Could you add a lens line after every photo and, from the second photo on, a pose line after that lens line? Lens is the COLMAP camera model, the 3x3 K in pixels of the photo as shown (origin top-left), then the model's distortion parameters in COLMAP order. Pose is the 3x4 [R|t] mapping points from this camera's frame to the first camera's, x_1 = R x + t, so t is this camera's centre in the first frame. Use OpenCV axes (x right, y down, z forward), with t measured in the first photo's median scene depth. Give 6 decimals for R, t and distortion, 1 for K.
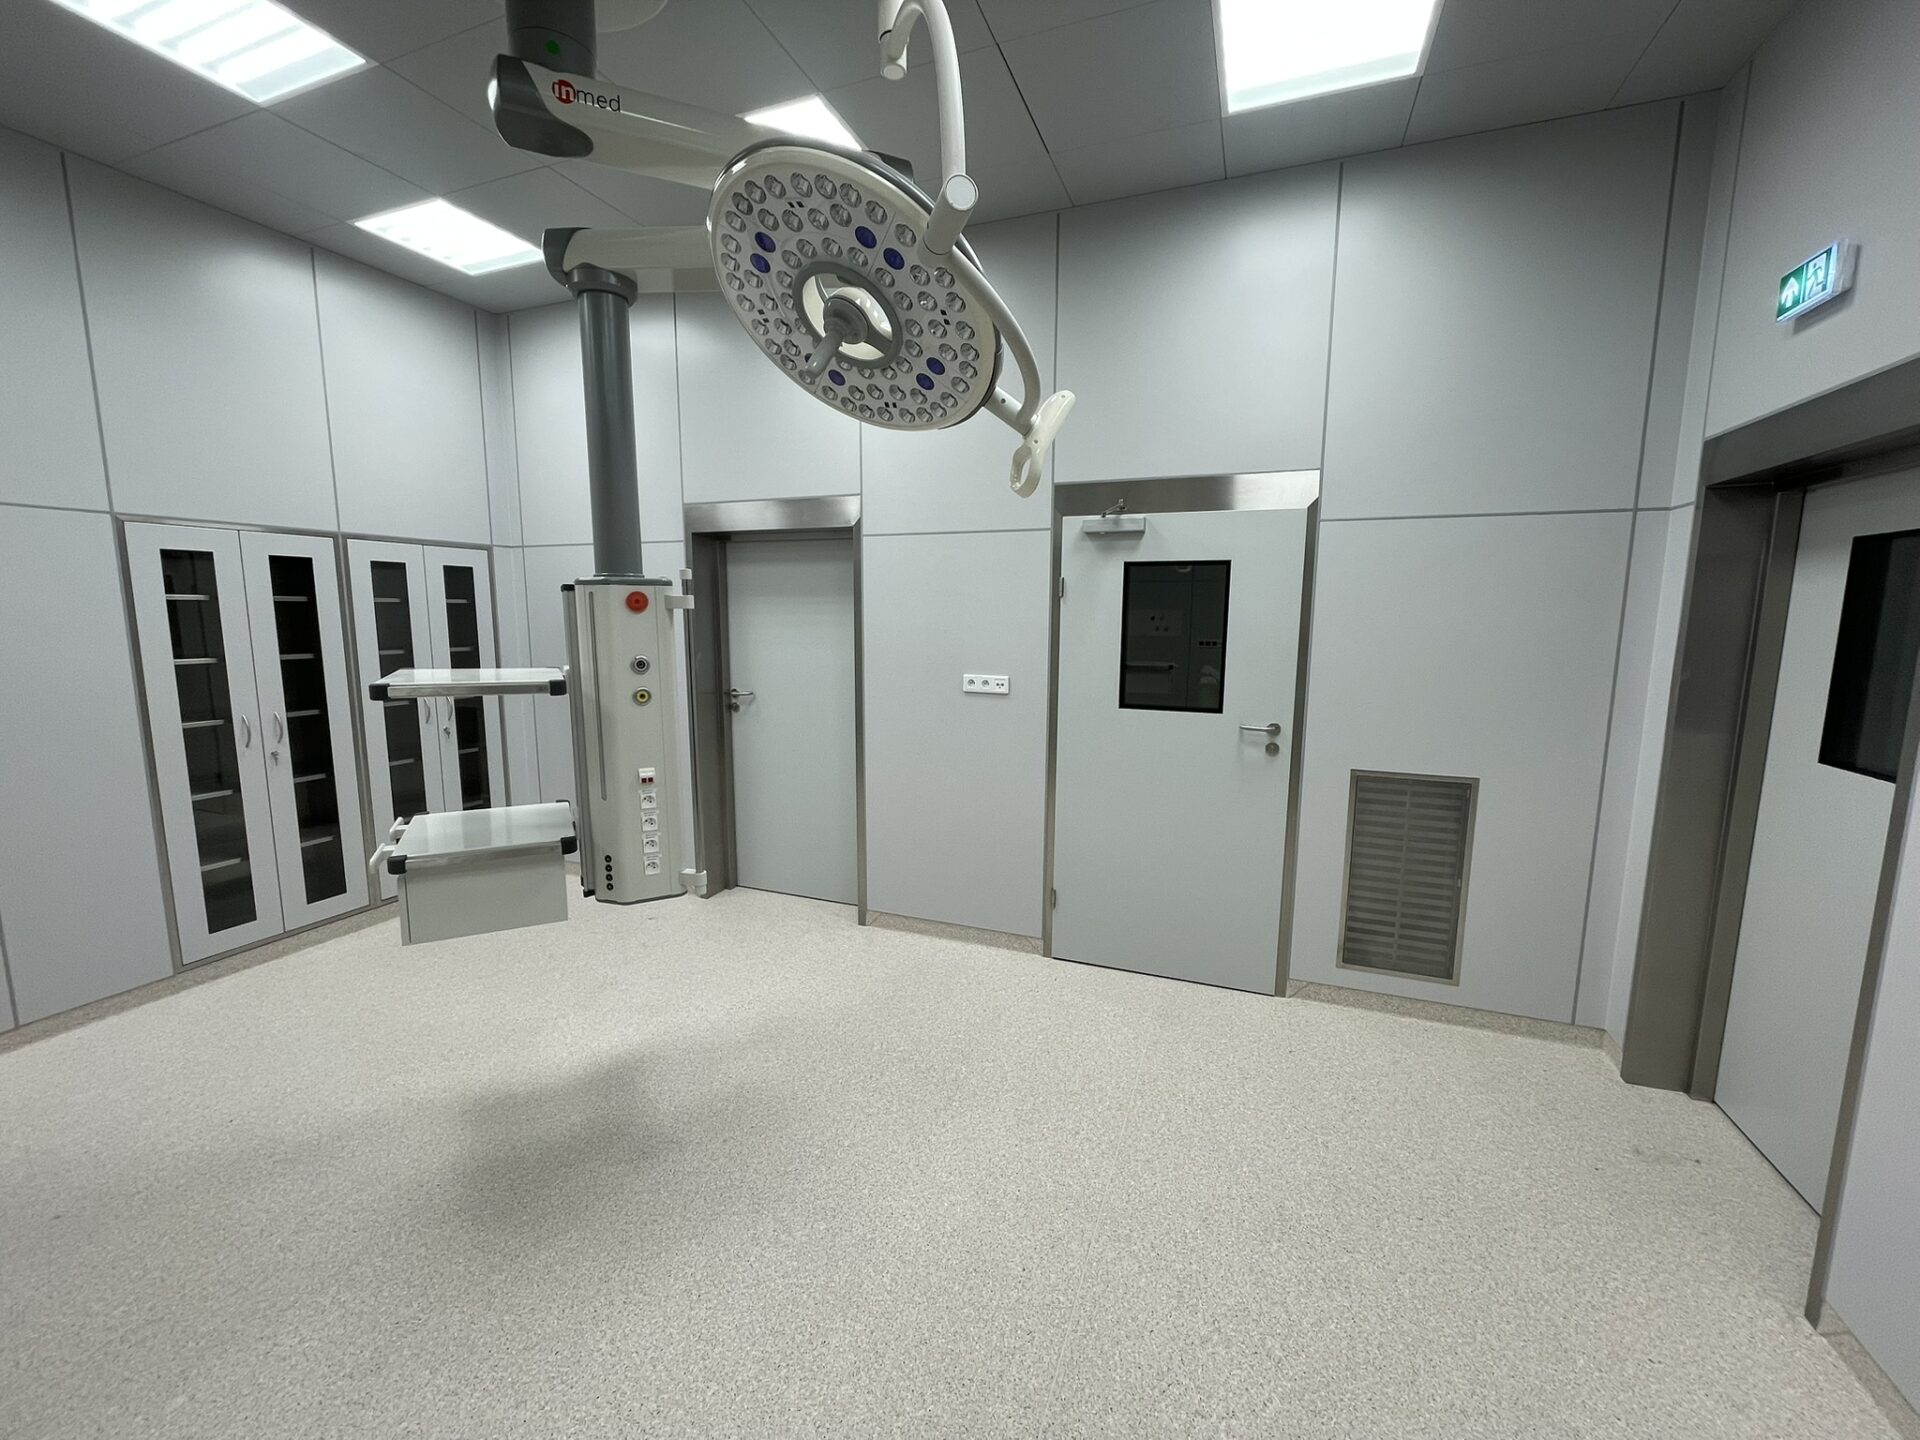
lens RADIAL K [[771.8, 0, 964.4], [0, 771.8, 720.8], [0, 0, 1]] dist [0.000160, -0.000049]
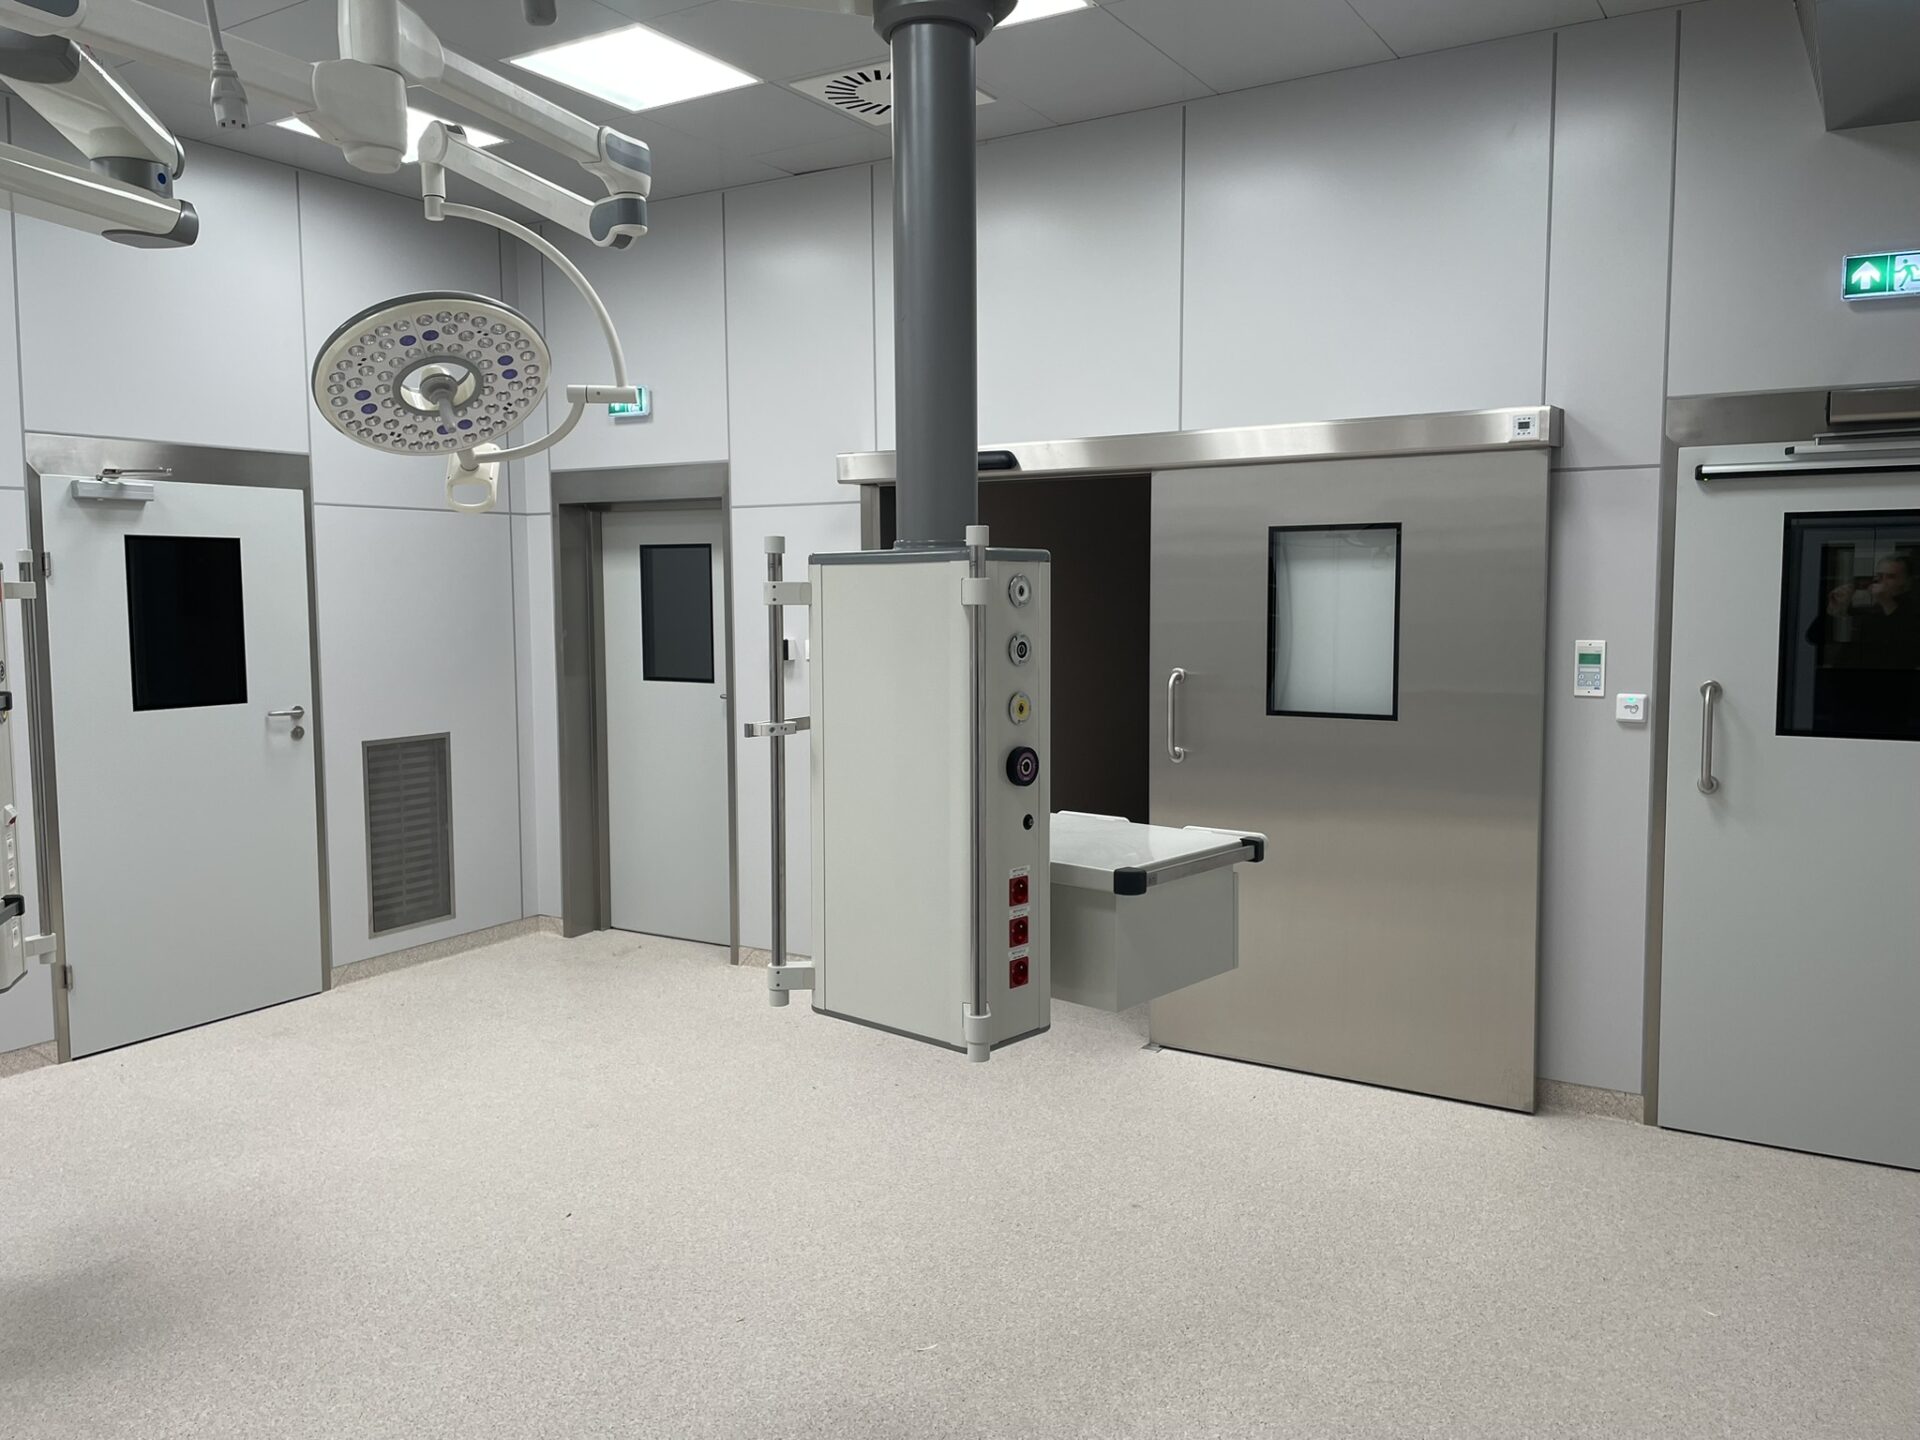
lens RADIAL K [[1440.8, 0, 961.5], [0, 1440.8, 716.5], [0, 0, 1]] dist [-0.000288, 0.000220]
pose [[0.174549, -0.096792, 0.979880, -1.230833], [0.141631, 0.987276, 0.072293, 0.003379], [-0.974409, 0.126162, 0.186037, -0.151165]]
